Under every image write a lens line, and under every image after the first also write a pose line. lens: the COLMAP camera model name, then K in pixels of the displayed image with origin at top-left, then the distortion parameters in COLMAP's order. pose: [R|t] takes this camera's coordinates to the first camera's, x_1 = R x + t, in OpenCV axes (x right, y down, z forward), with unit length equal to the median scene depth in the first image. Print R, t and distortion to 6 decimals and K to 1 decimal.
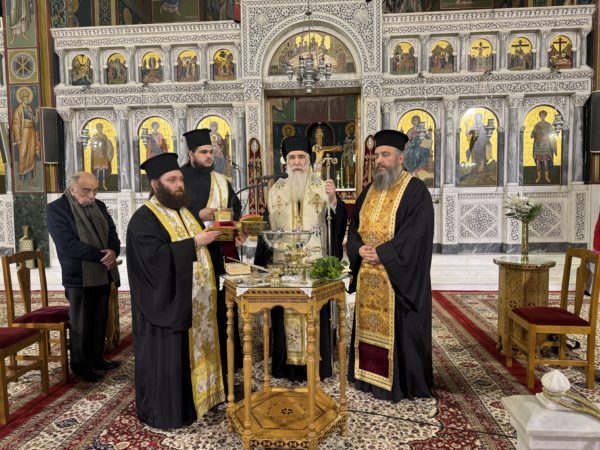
lens RADIAL K [[425.6, 0, 302.2], [0, 425.6, 226.7], [0, 0, 1]] dist [0.007776, -0.011133]
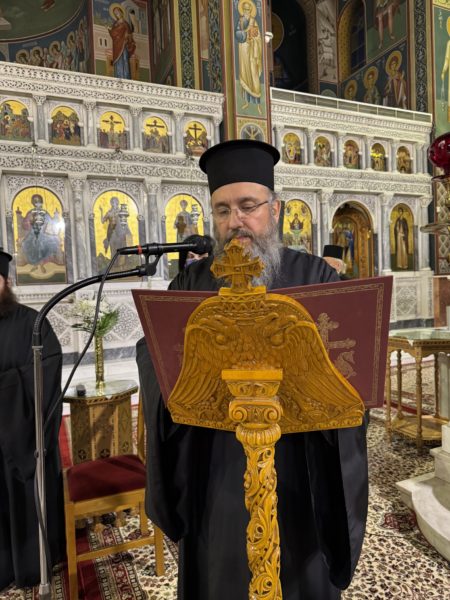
lens RADIAL K [[427.1, 0, 227.4], [0, 427.1, 308.0], [0, 0, 1]] dist [0.003951, -0.008178]
pose [[0.885395, -0.047264, 0.462430, 0.208065], [0.057841, 0.998288, -0.008711, -0.021020], [-0.461227, 0.034460, 0.886613, 0.134667]]
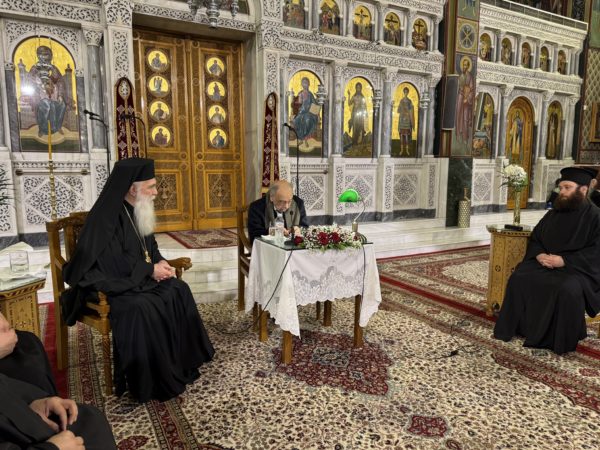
lens RADIAL K [[425.6, 0, 302.2], [0, 425.6, 226.7], [0, 0, 1]] dist [0.007776, -0.011133]
pose [[0.841202, -0.058455, 0.537553, -0.258649], [0.021886, 0.997006, 0.074167, -0.007041], [-0.540278, -0.050624, 0.839962, 0.220187]]
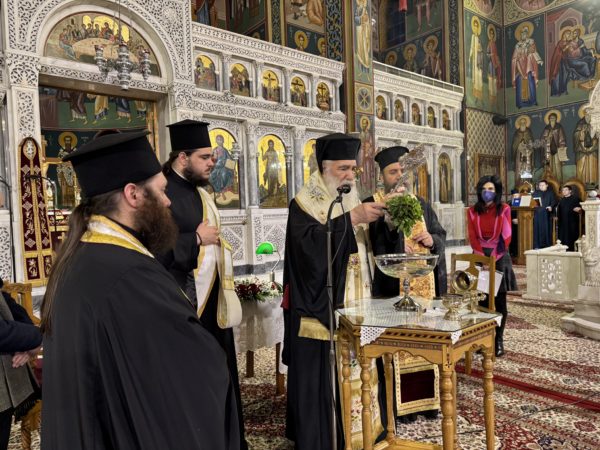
lens RADIAL K [[421.1, 0, 300.7], [0, 421.1, 230.7], [0, 0, 1]] dist [0.060723, -0.075592]
pose [[0.727870, -0.038343, 0.684642, -0.271103], [0.069657, 0.997405, -0.018195, -0.013797], [-0.682168, 0.060934, 0.728652, 0.192870]]
